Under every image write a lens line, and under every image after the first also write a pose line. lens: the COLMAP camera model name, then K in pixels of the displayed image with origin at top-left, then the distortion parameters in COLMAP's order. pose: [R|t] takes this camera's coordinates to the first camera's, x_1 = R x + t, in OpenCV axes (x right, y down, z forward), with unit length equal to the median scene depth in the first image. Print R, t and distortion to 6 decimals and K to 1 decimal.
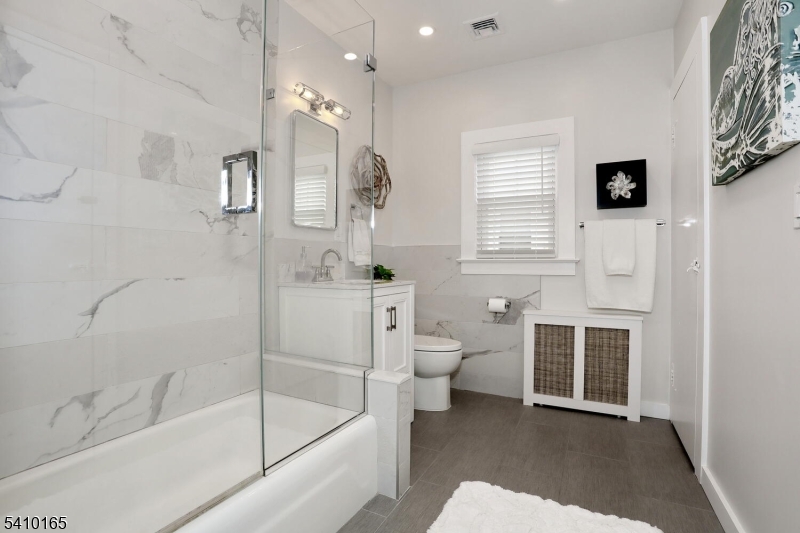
lens RADIAL K [[393.4, 0, 400.0], [0, 393.4, 266.5], [0, 0, 1]] dist [-0.059936, 0.034016]
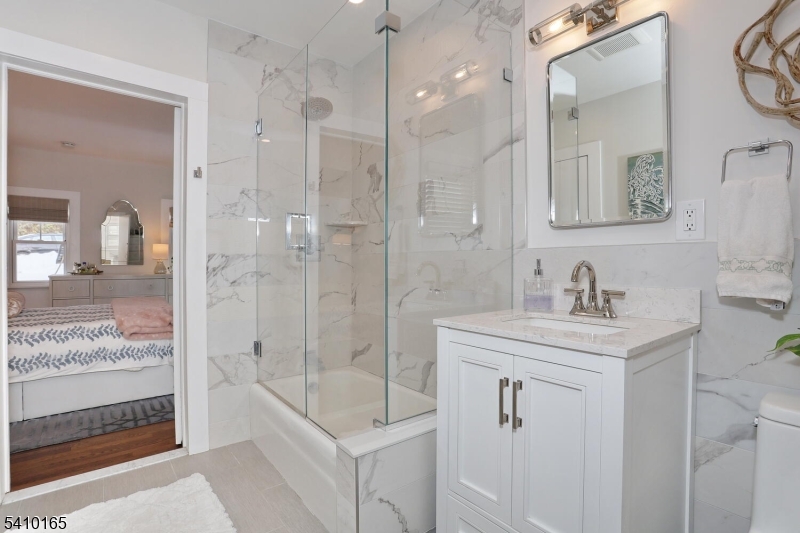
lens RADIAL K [[393.4, 0, 400.0], [0, 393.4, 266.5], [0, 0, 1]] dist [-0.059936, 0.034016]
pose [[-0.404304, 0.005071, -0.914610, 0.659074], [-0.011206, 0.999882, 0.010497, -0.057112], [0.914556, 0.014493, -0.404200, 1.447632]]
